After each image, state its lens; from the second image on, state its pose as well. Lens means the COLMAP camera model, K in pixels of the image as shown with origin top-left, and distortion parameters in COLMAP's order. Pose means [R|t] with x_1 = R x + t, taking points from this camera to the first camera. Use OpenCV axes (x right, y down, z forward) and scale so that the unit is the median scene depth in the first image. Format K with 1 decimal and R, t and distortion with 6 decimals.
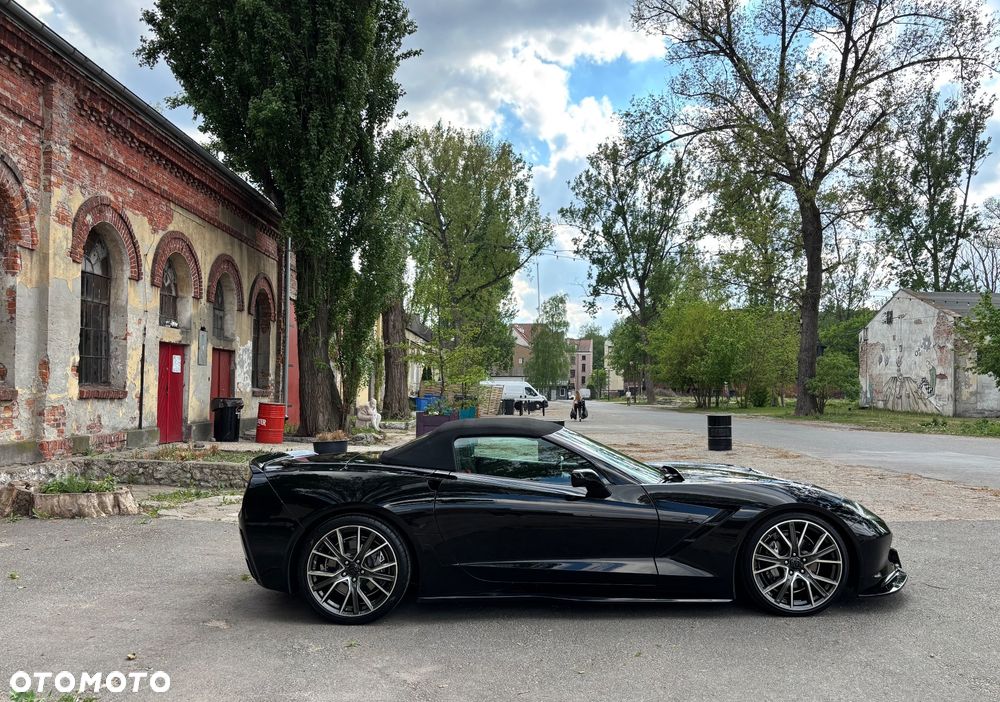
lens RADIAL K [[816.1, 0, 514.2], [0, 816.1, 385.9], [0, 0, 1]] dist [0.022998, -0.007067]
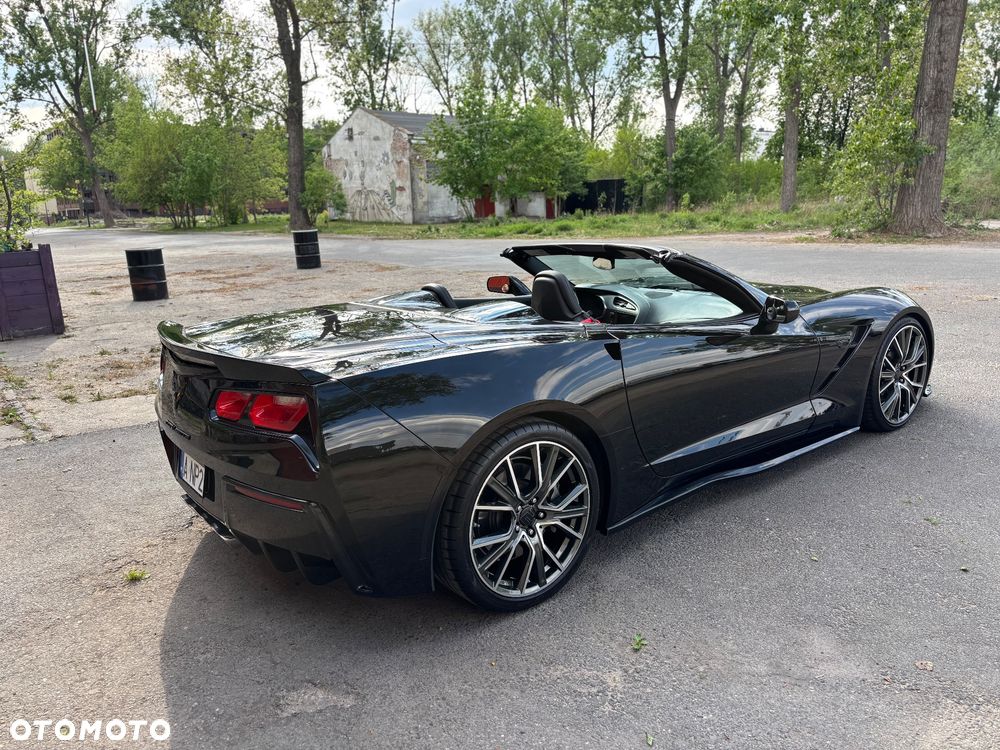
lens RADIAL K [[752.3, 0, 493.0], [0, 752.3, 378.4], [0, 0, 1]] dist [0.040426, -0.029322]
pose [[0.790282, -0.173153, 0.587769, -0.128869], [0.036316, 0.970791, 0.237161, 0.001535], [-0.611666, -0.166078, 0.773487, 0.158070]]
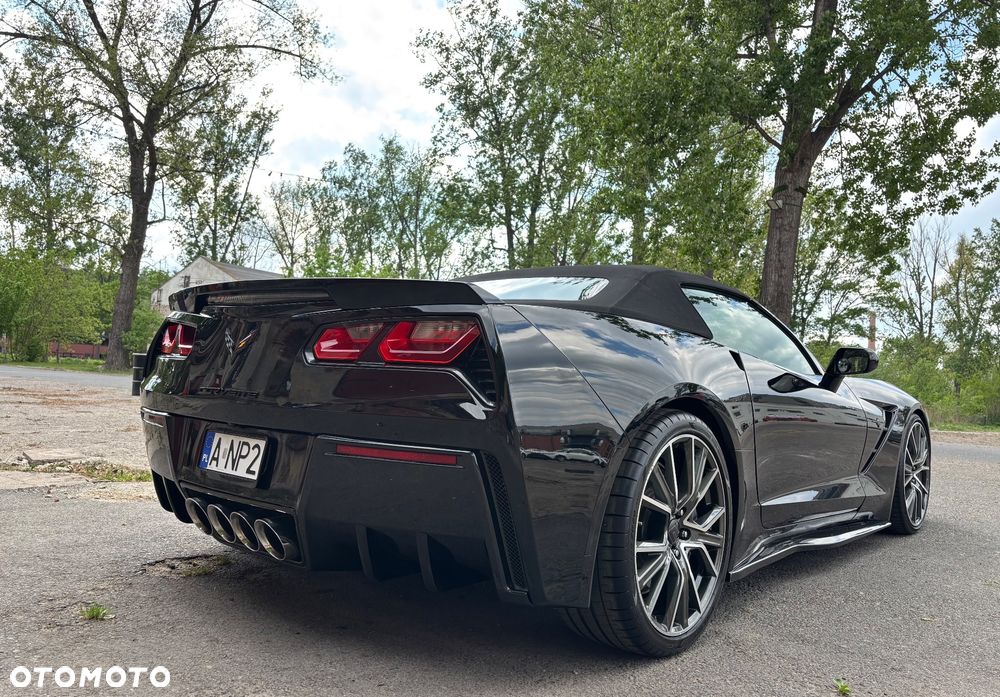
lens RADIAL K [[788.8, 0, 480.5], [0, 788.8, 342.8], [0, 0, 1]] dist [0.015687, 0.001979]
pose [[0.651796, 0.076199, 0.754557, -0.154456], [-0.066606, 0.996847, -0.043132, 0.036786], [-0.755464, -0.022145, 0.654816, 0.201035]]
